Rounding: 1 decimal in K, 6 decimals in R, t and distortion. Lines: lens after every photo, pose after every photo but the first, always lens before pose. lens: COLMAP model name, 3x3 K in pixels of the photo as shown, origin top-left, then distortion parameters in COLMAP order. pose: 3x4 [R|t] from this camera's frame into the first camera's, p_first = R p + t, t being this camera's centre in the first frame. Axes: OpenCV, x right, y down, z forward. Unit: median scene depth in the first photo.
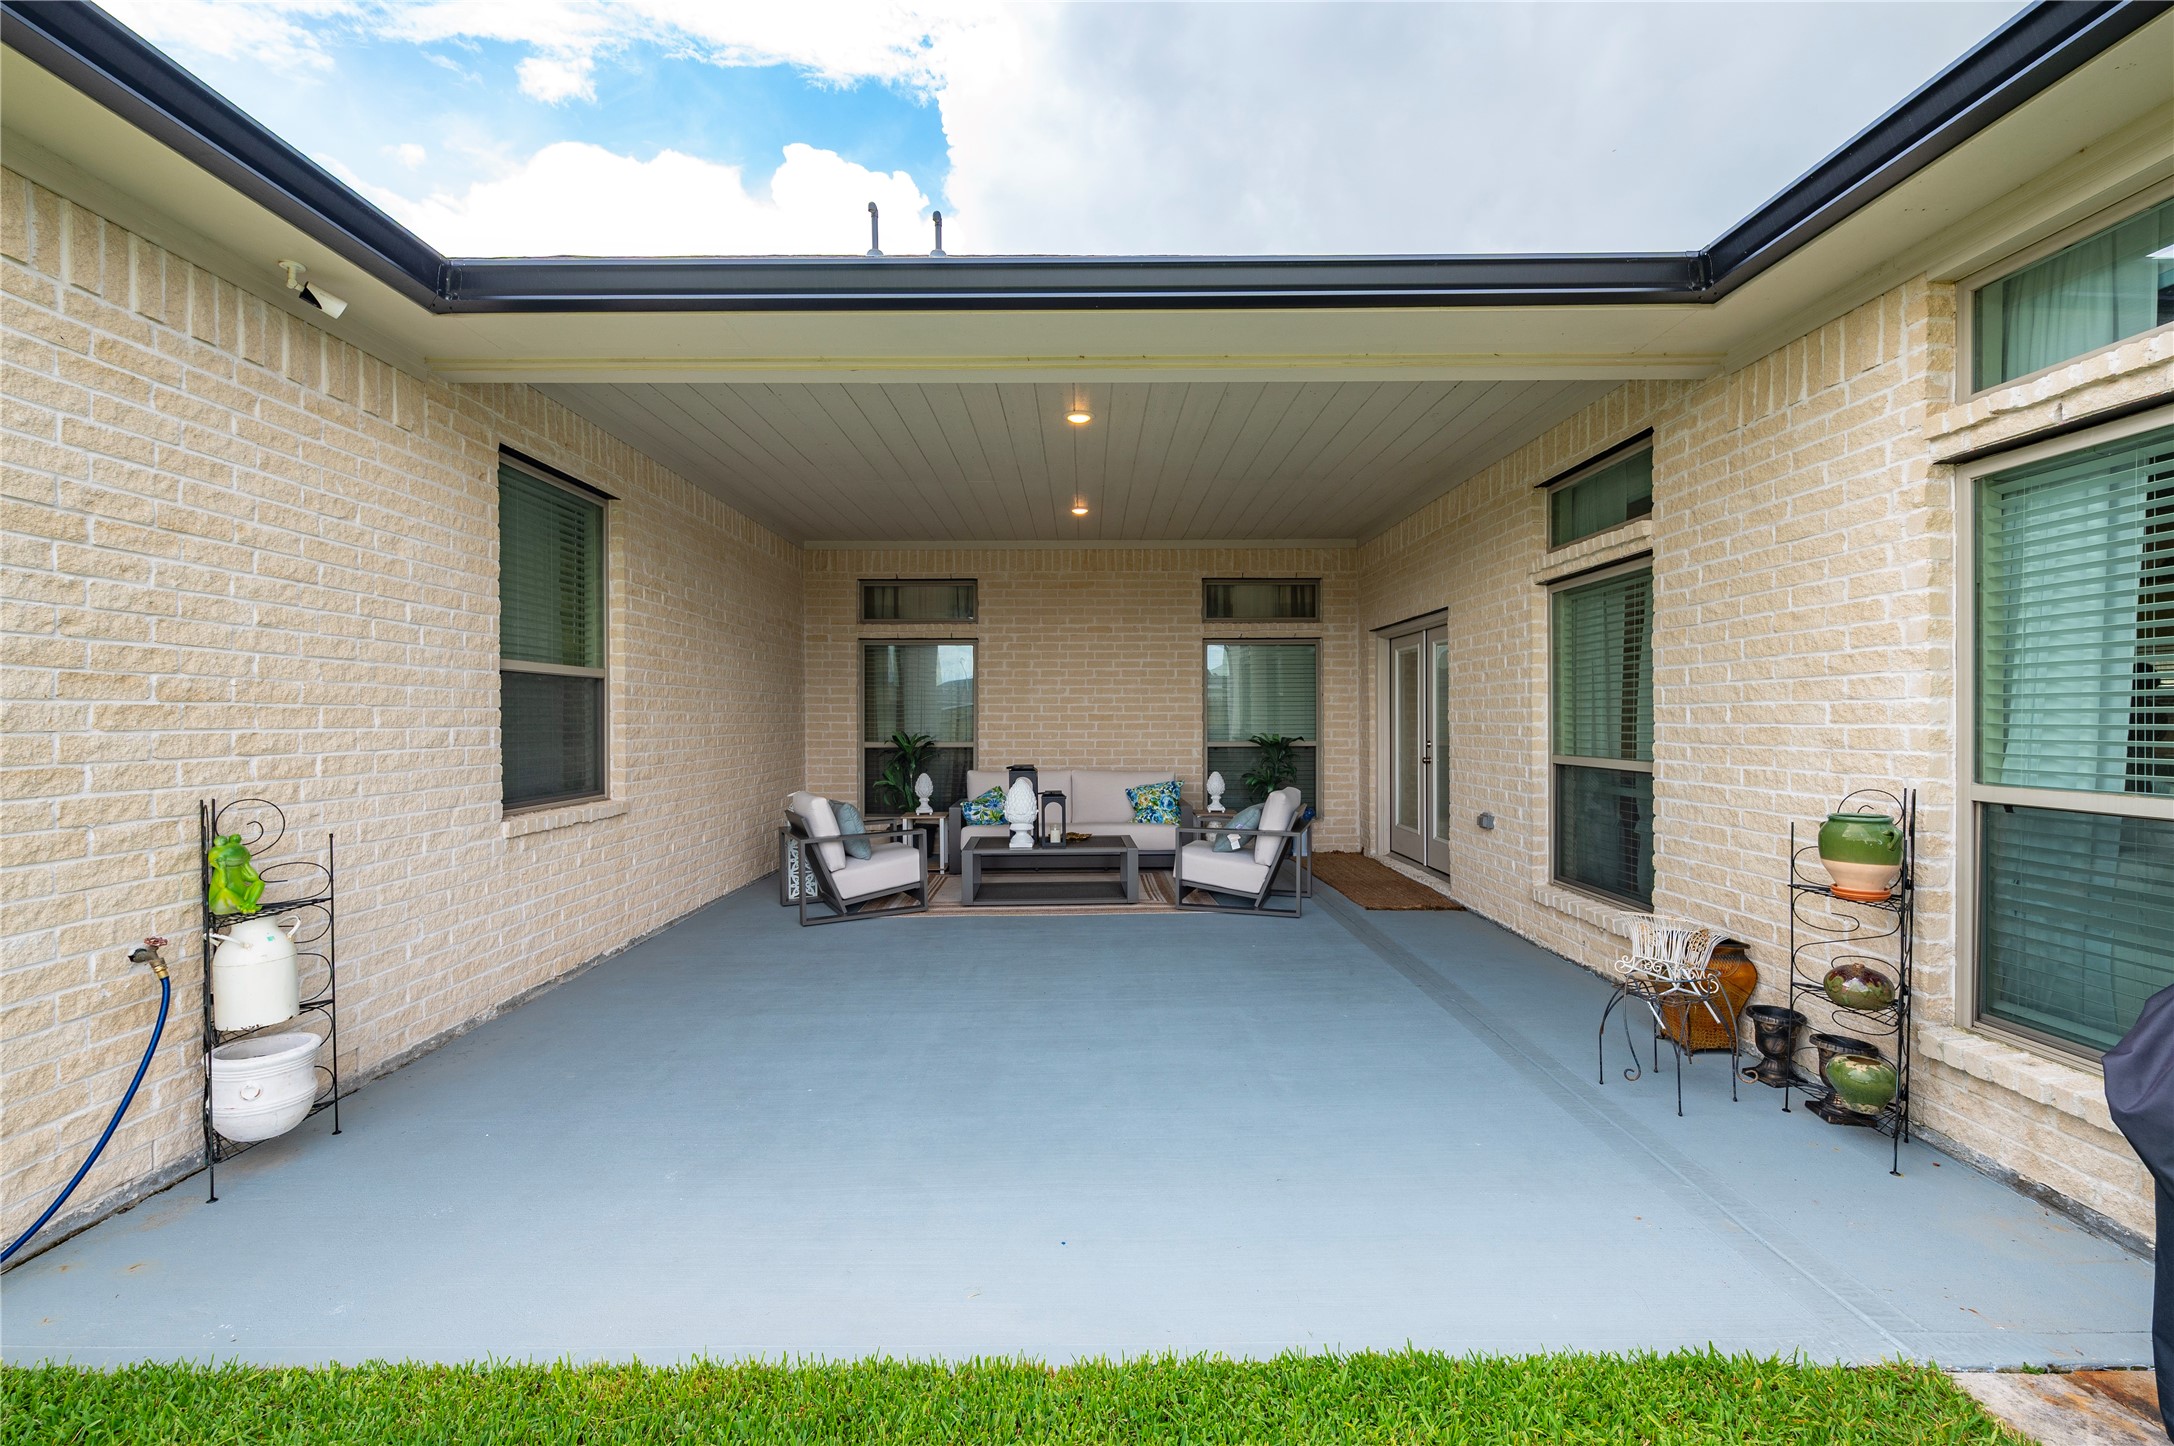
lens RADIAL K [[947.0, 0, 1084.8], [0, 947.0, 723.3], [0, 0, 1]] dist [-0.002871, -0.001746]
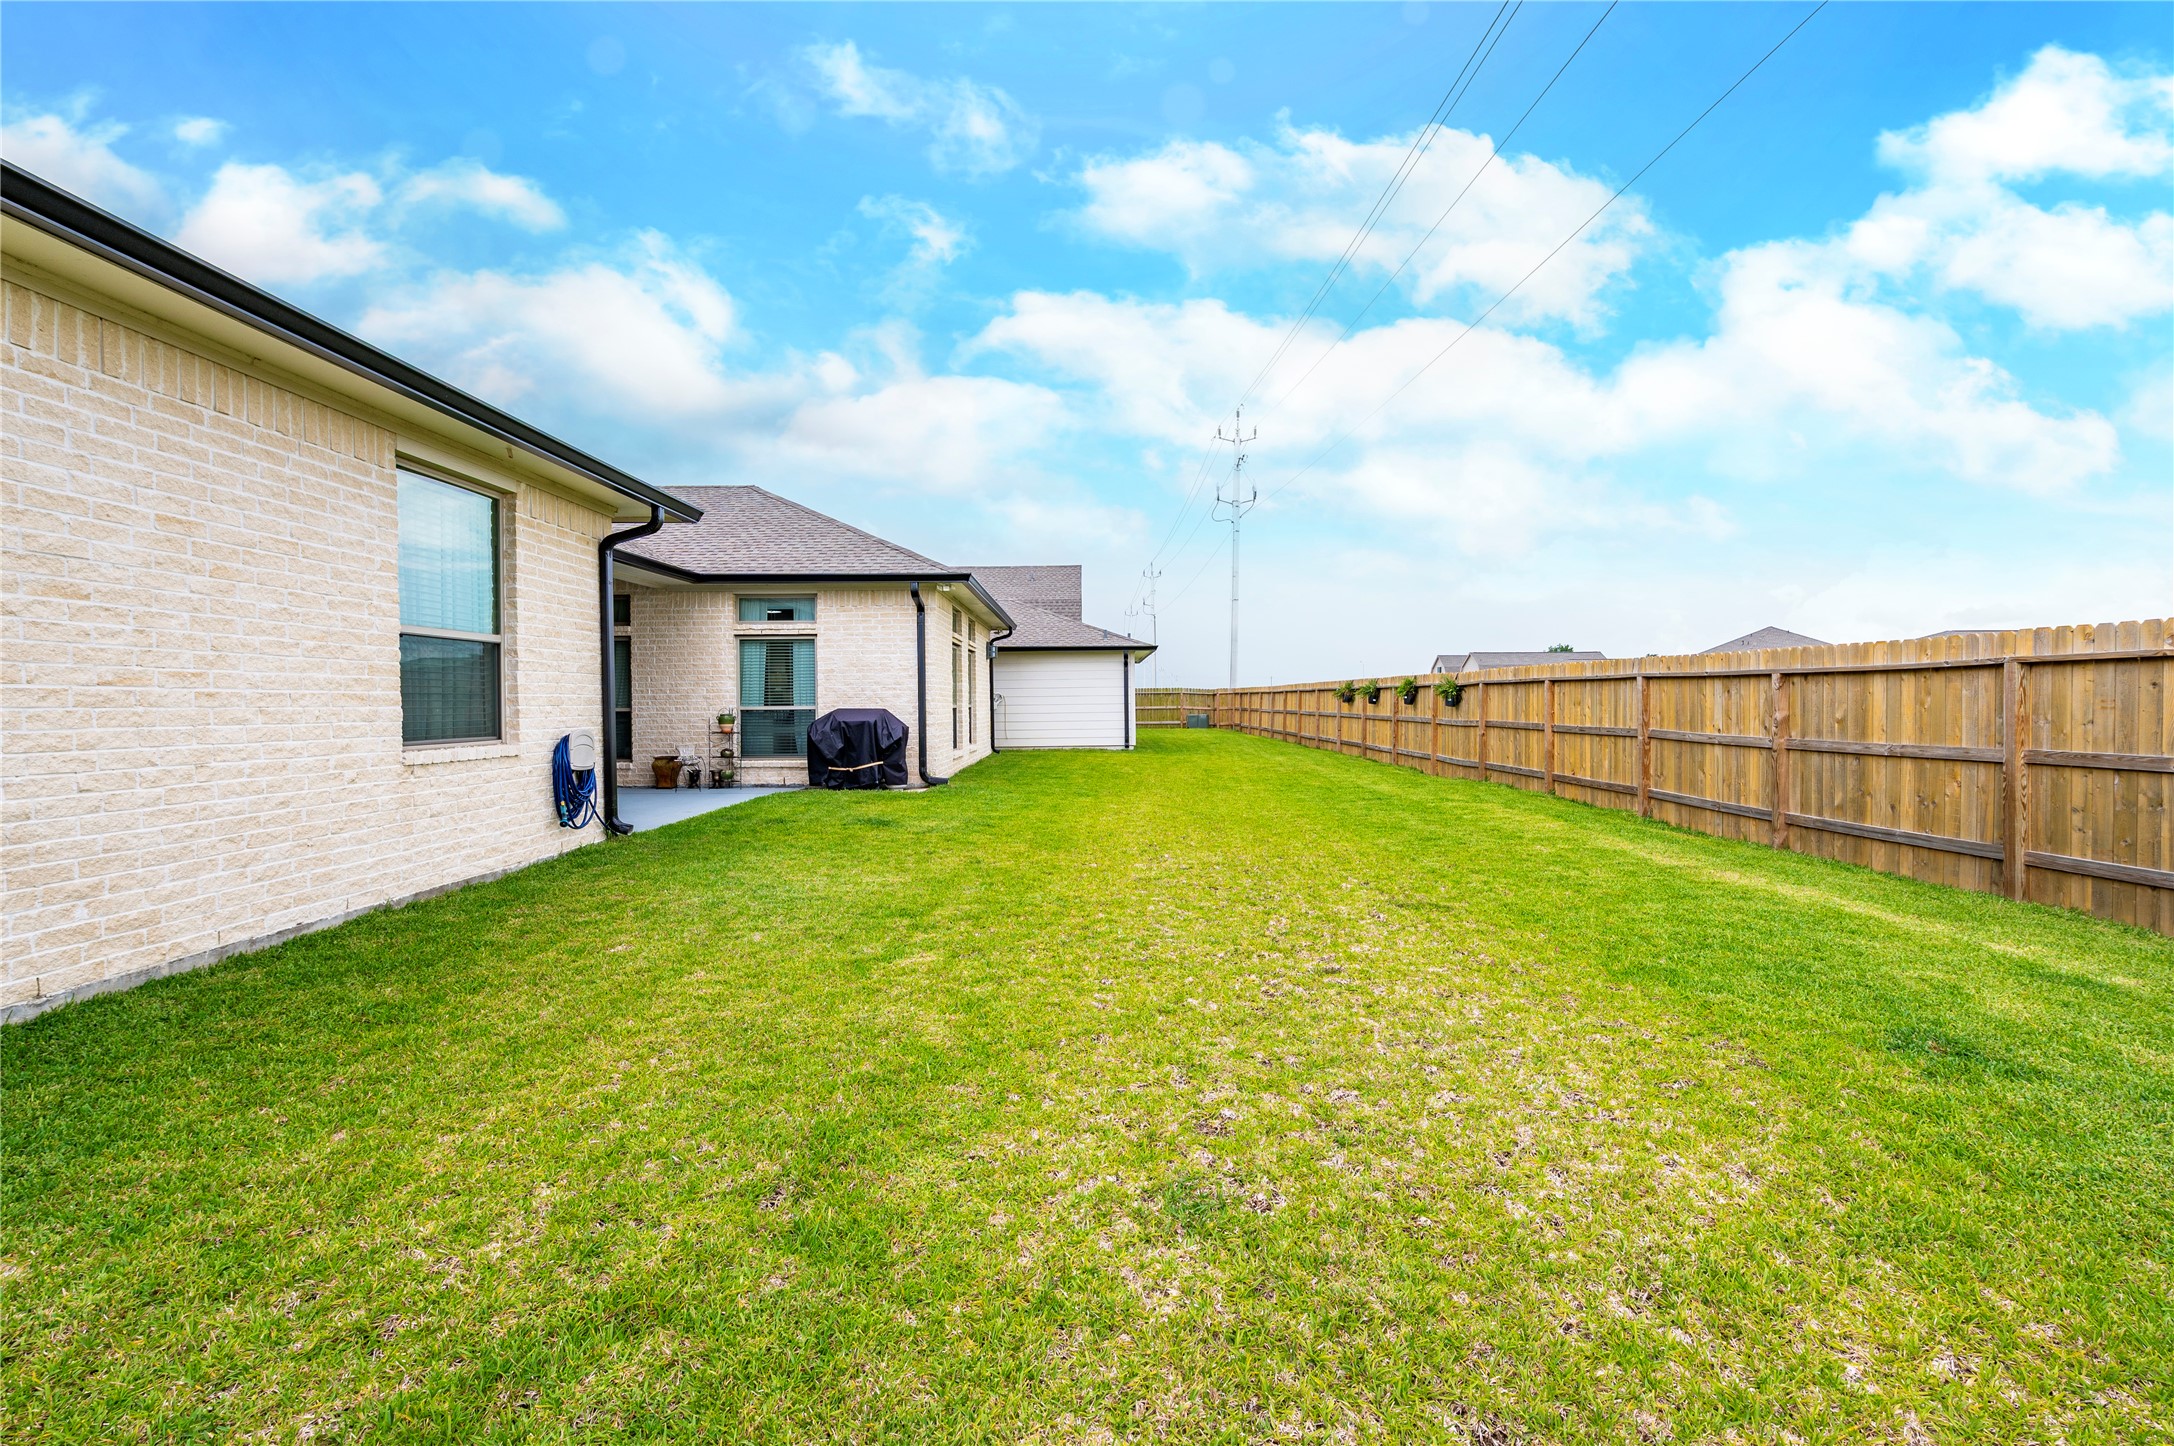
lens RADIAL K [[947.0, 0, 1064.9], [0, 947.0, 710.7], [0, 0, 1]] dist [-0.002871, -0.001746]
pose [[0.023434, -0.004530, 0.999715, -2.009607], [0.010300, 0.999938, 0.004289, 0.045287], [-0.999672, 0.010197, 0.023479, -0.381751]]
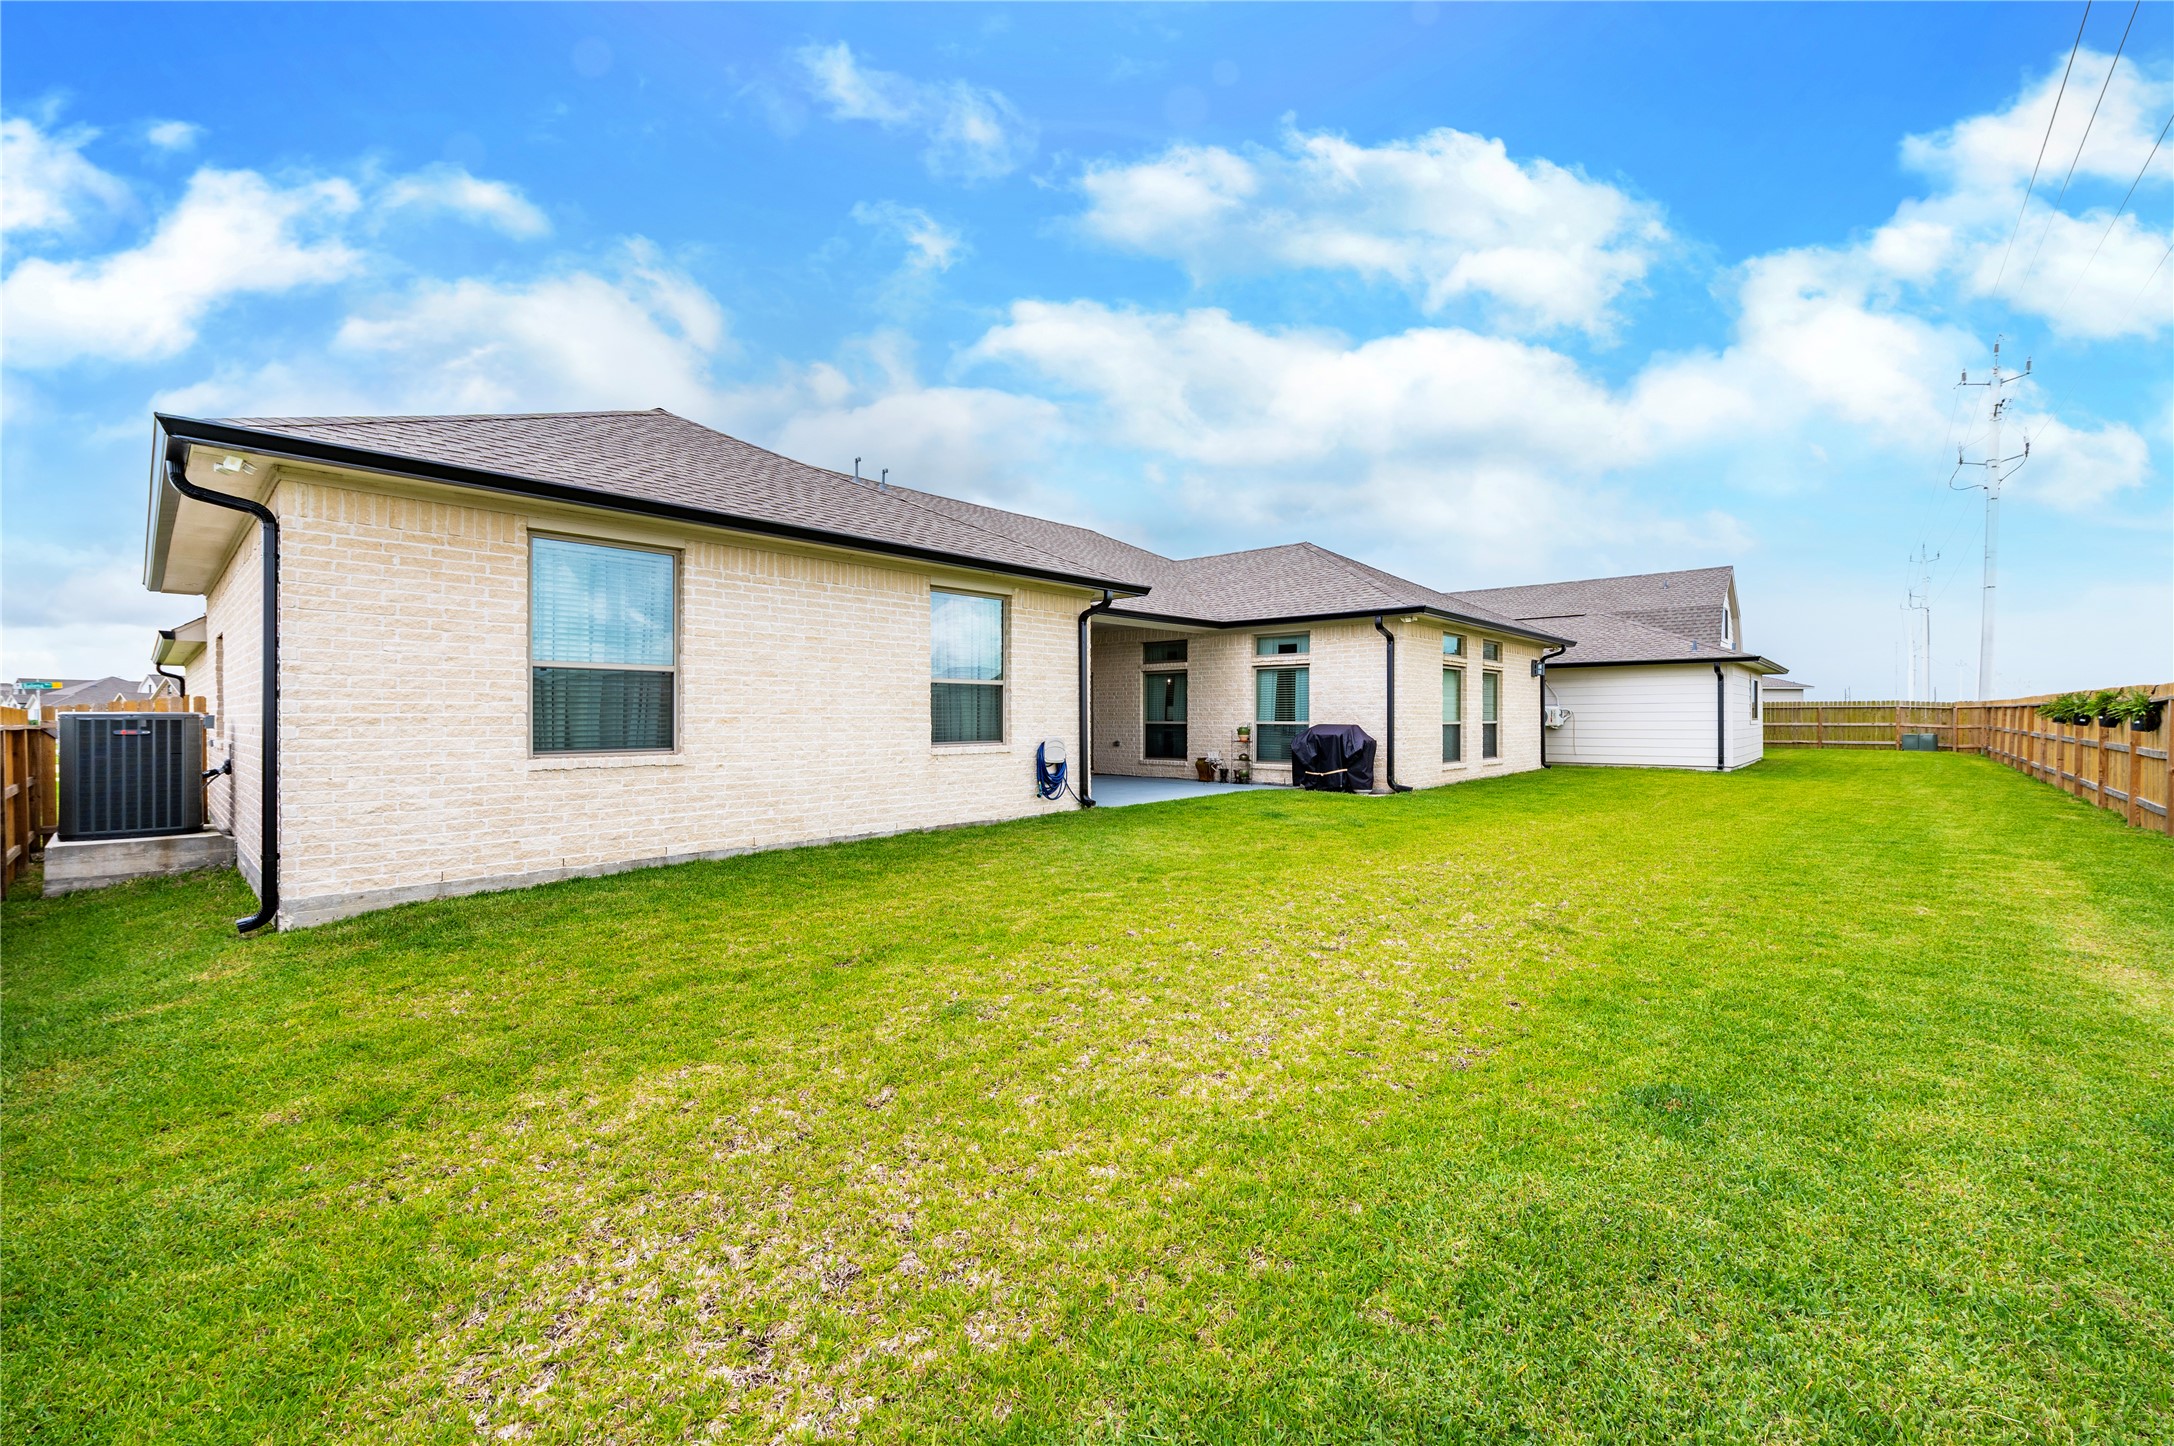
lens RADIAL K [[843.4, 0, 1102.0], [0, 843.4, 719.8], [0, 0, 1]] dist [-0.007672, 0.000497]
pose [[0.677241, 0.000413, 0.735761, -2.011368], [0.000514, 0.999999, -0.001034, 0.032862], [-0.735761, 0.001079, 0.677241, -1.044144]]
